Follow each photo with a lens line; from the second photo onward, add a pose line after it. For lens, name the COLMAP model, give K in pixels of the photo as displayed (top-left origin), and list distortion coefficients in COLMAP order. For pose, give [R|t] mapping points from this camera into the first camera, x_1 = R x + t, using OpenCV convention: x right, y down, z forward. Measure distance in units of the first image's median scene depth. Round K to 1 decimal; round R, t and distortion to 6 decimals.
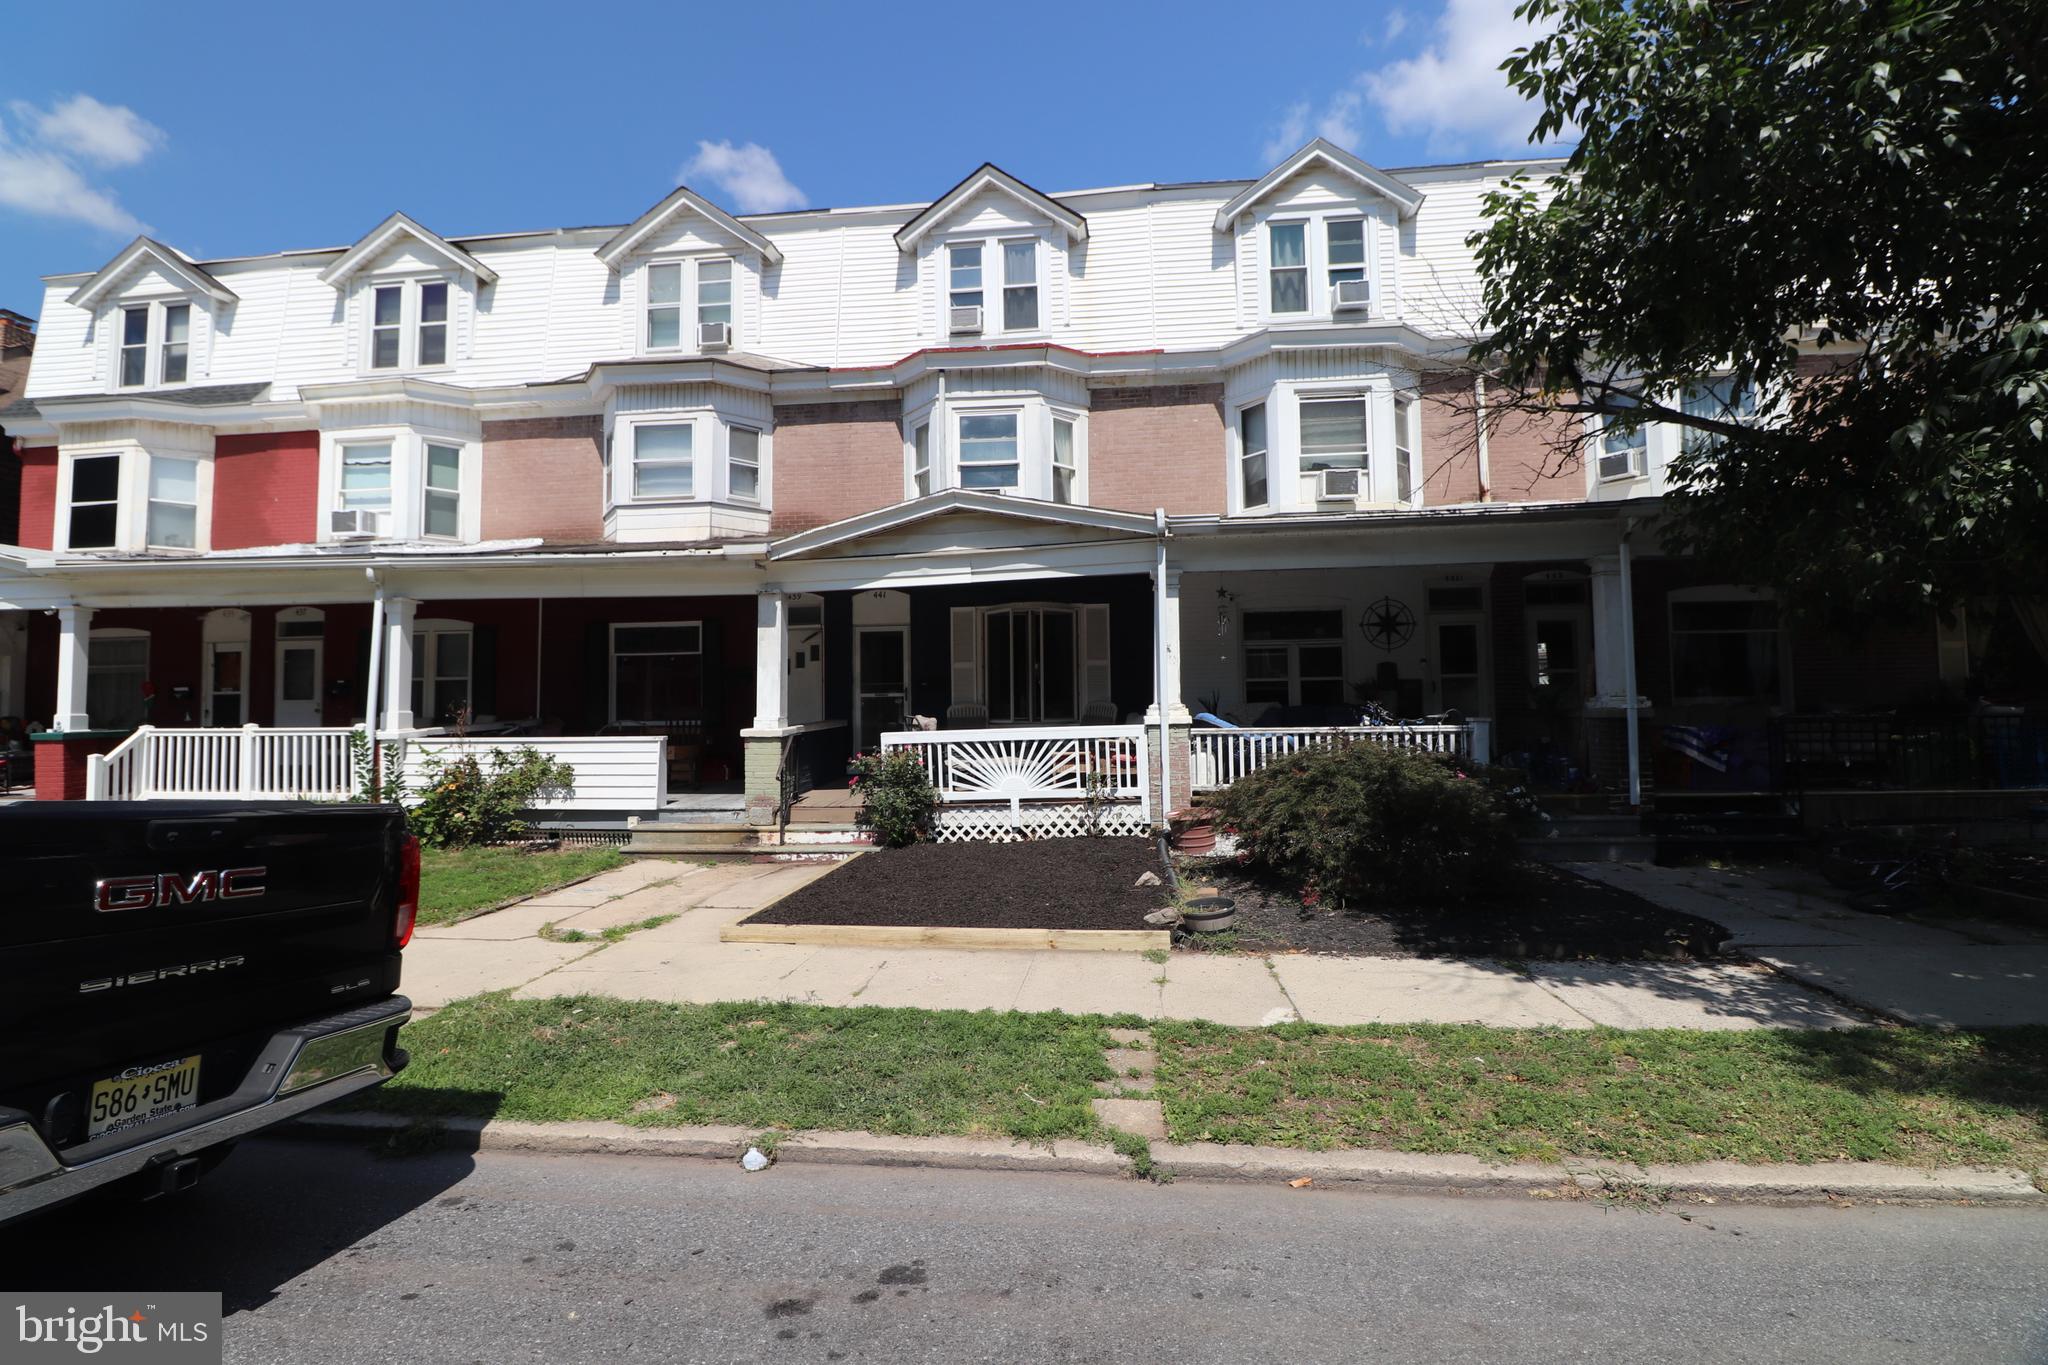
lens RADIAL K [[951.1, 0, 1020.3], [0, 951.1, 667.4], [0, 0, 1]] dist [-0.000482, -0.013520]
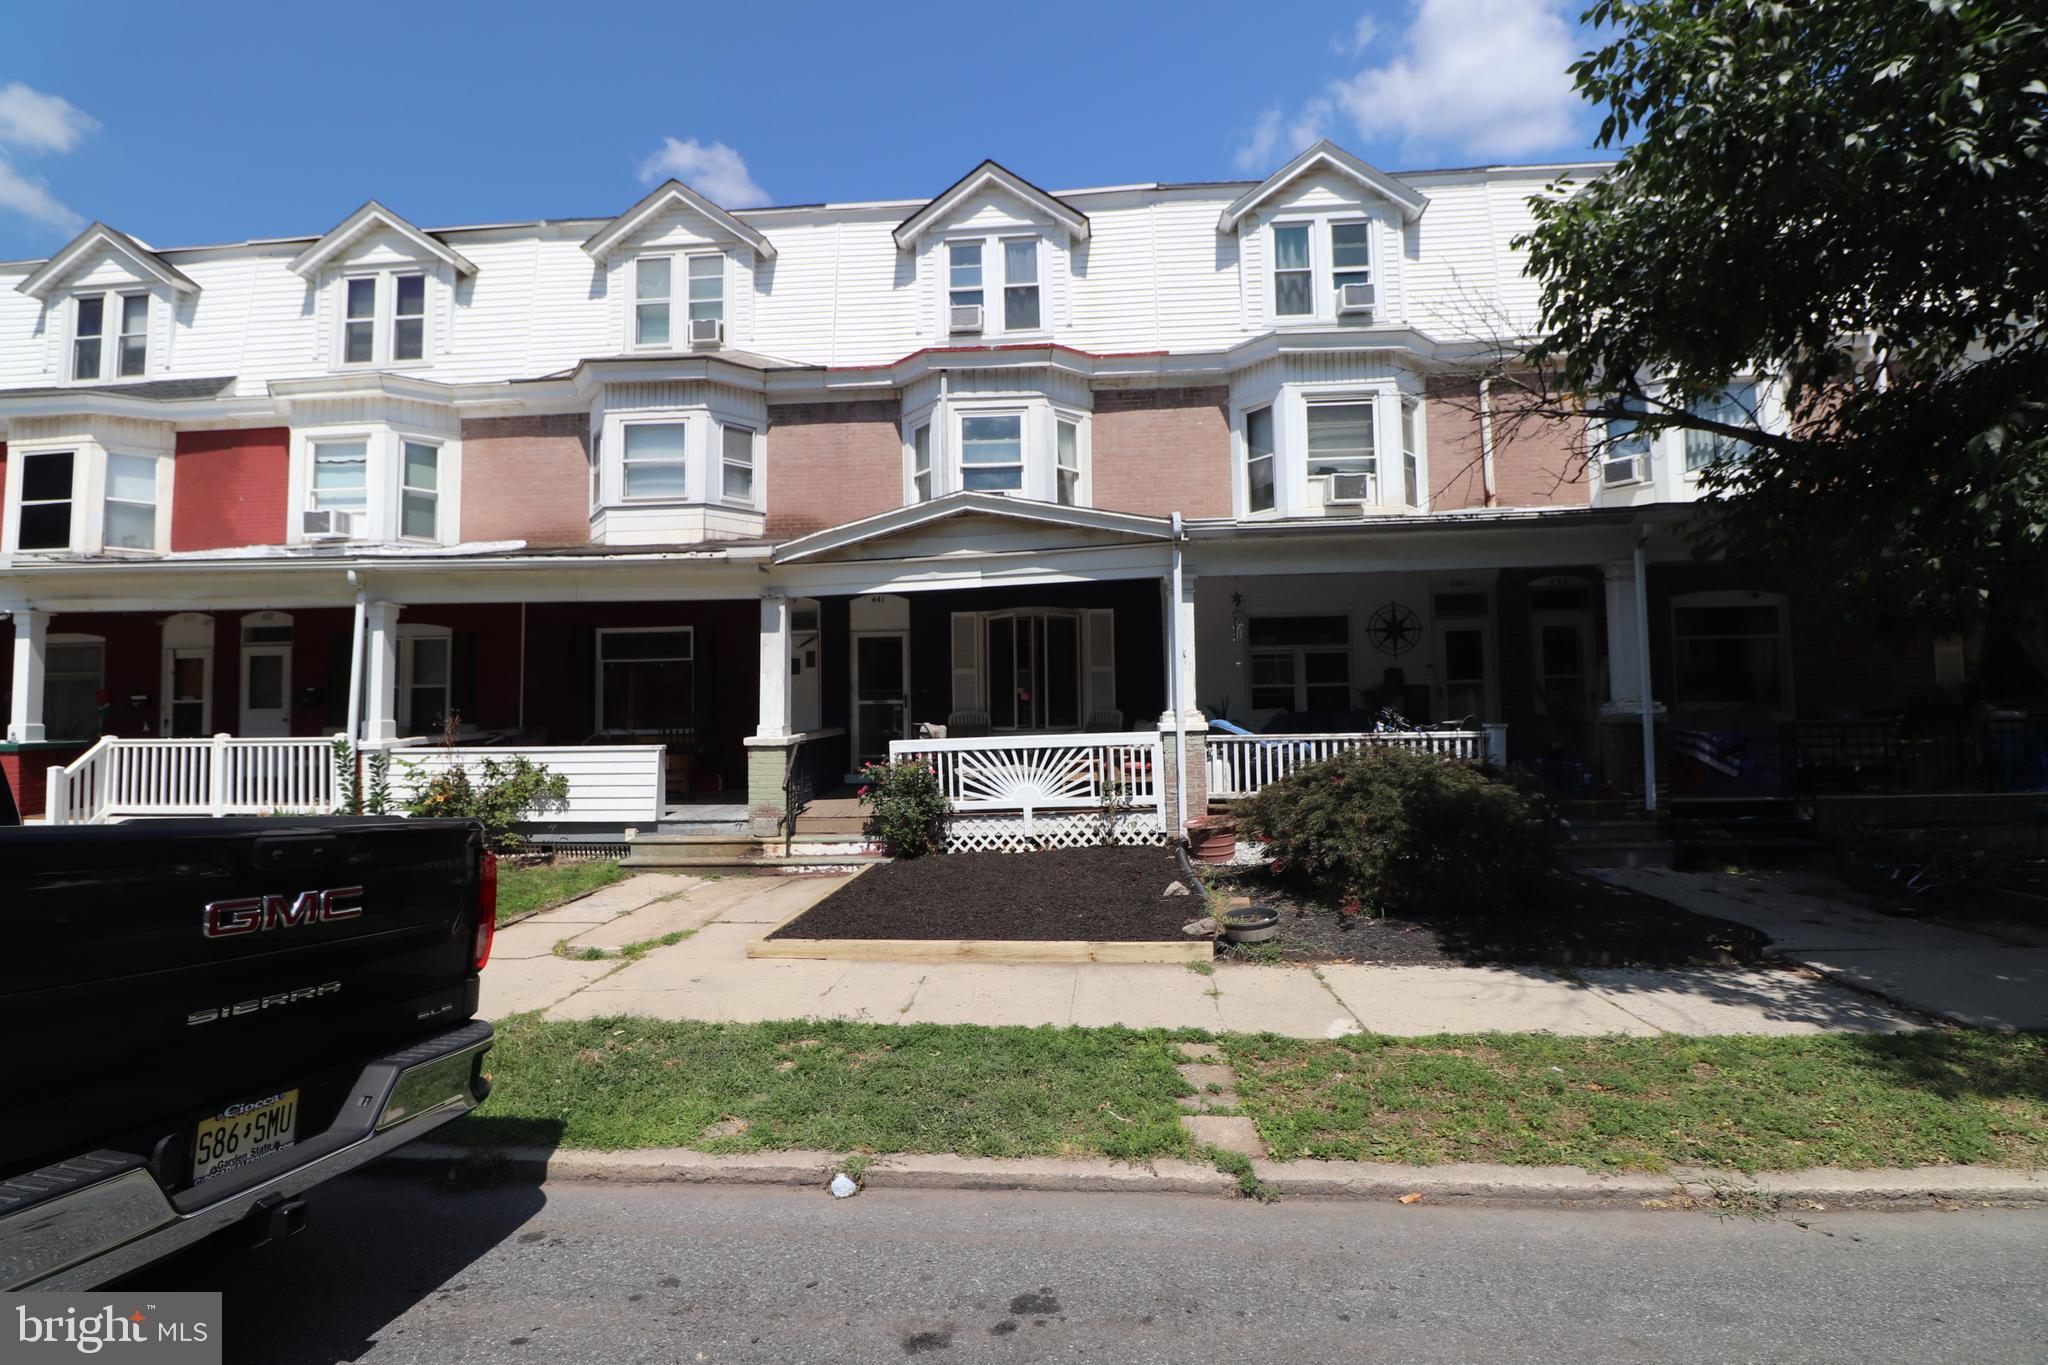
lens RADIAL K [[967.6, 0, 1020.6], [0, 967.6, 668.4], [0, 0, 1]] dist [-0.001017, -0.012338]
pose [[0.999452, -0.001119, 0.033097, -0.045252], [0.001301, 0.999984, -0.005475, 0.000064], [-0.033090, 0.005515, 0.999437, 0.004594]]
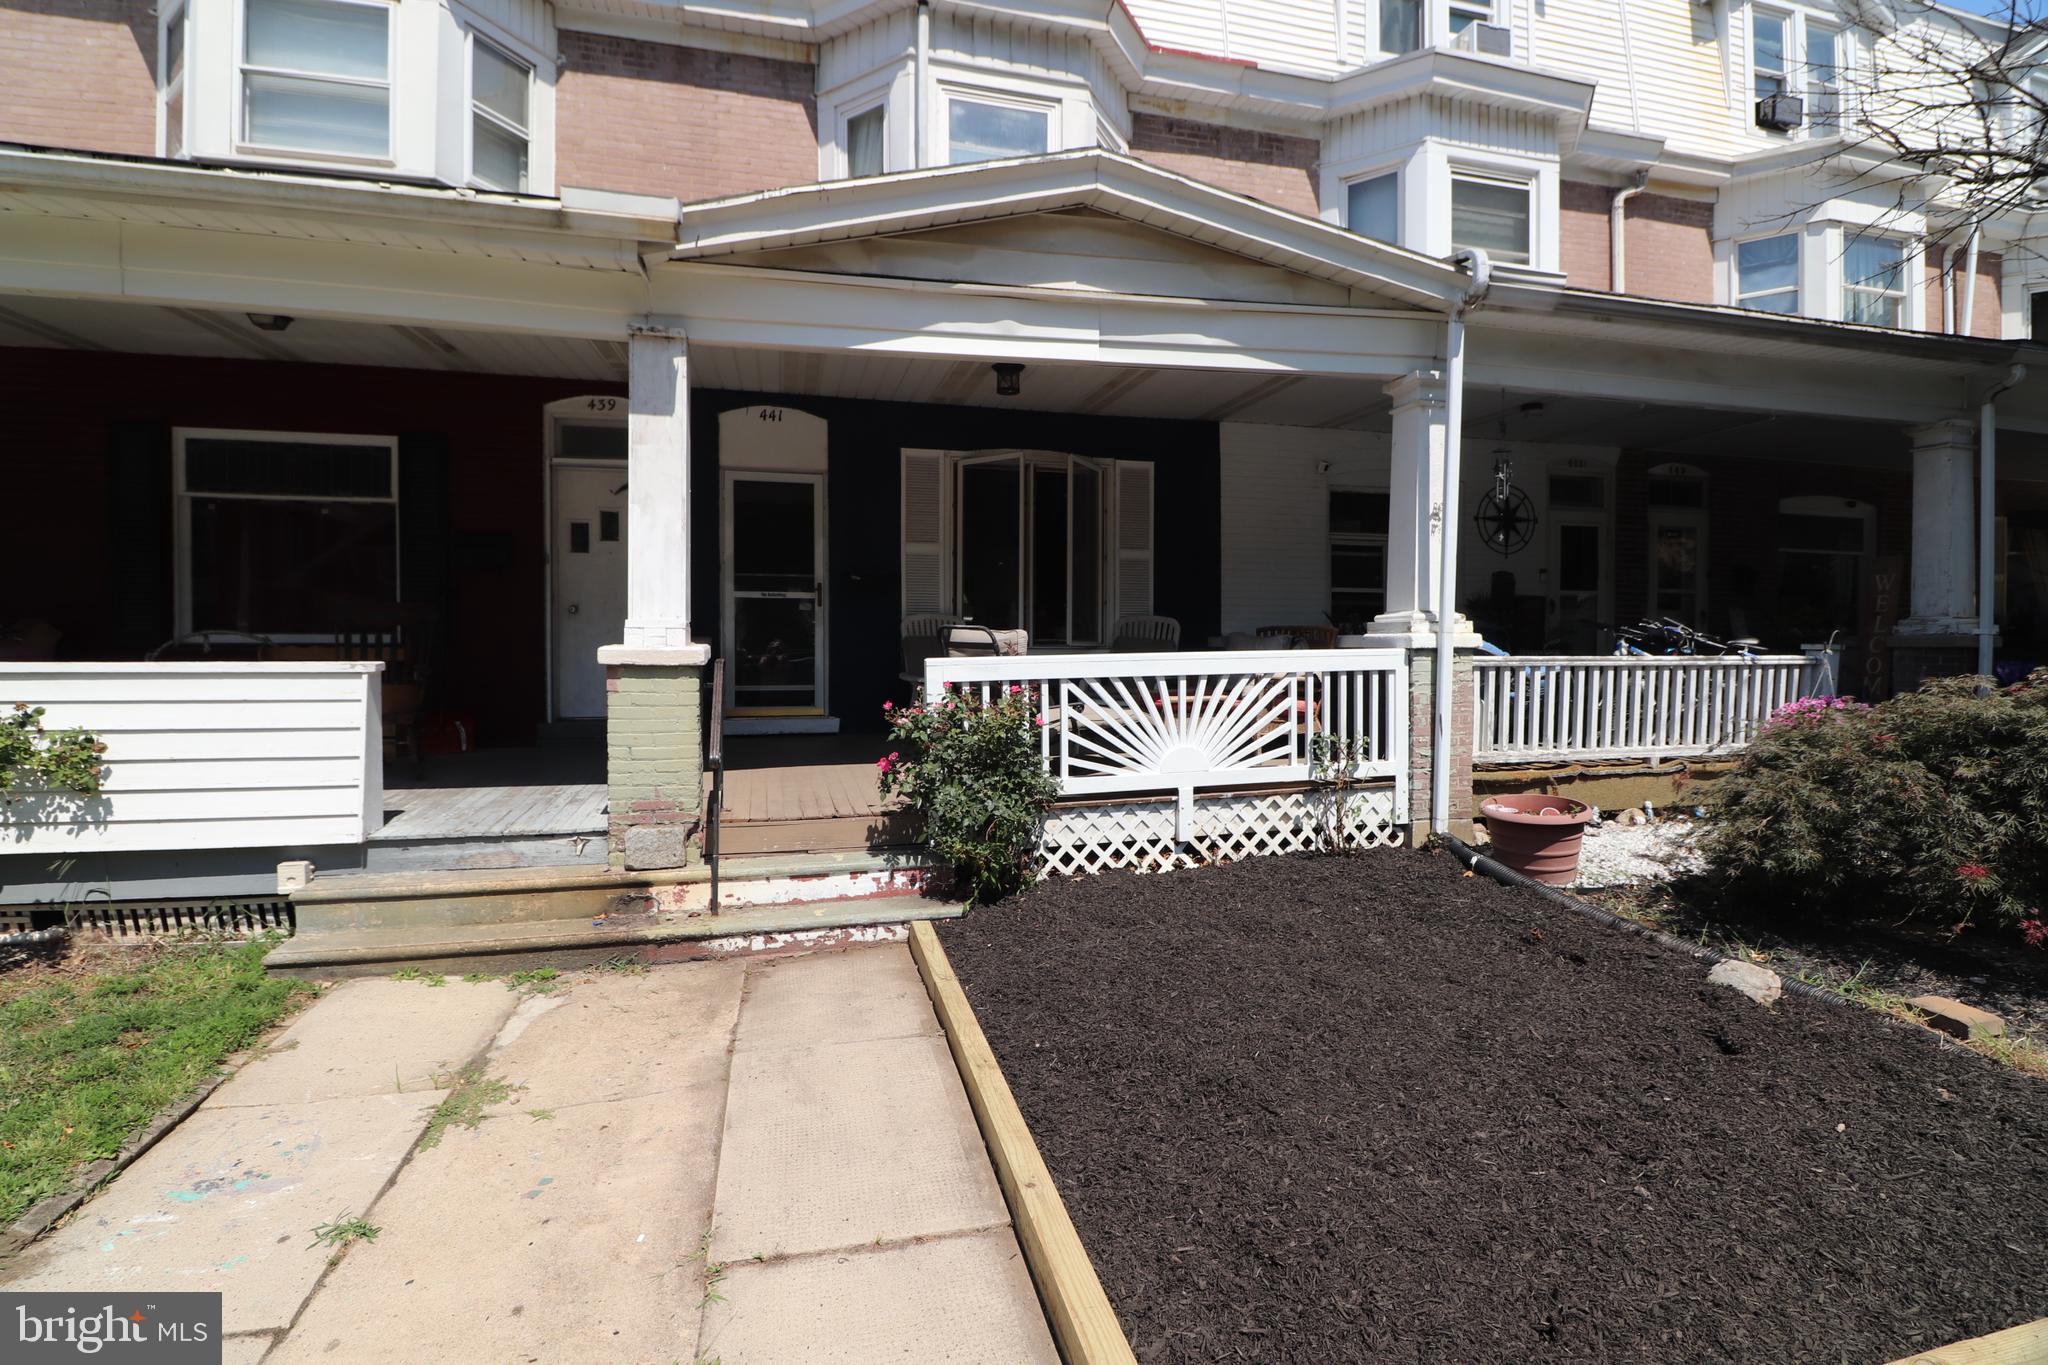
lens RADIAL K [[951.1, 0, 1020.3], [0, 951.1, 667.4], [0, 0, 1]] dist [-0.000482, -0.013520]
pose [[0.935868, 0.007131, 0.352278, -0.270550], [-0.030352, 0.997710, 0.060439, 0.043597], [-0.351040, -0.067256, 0.933942, 0.545189]]
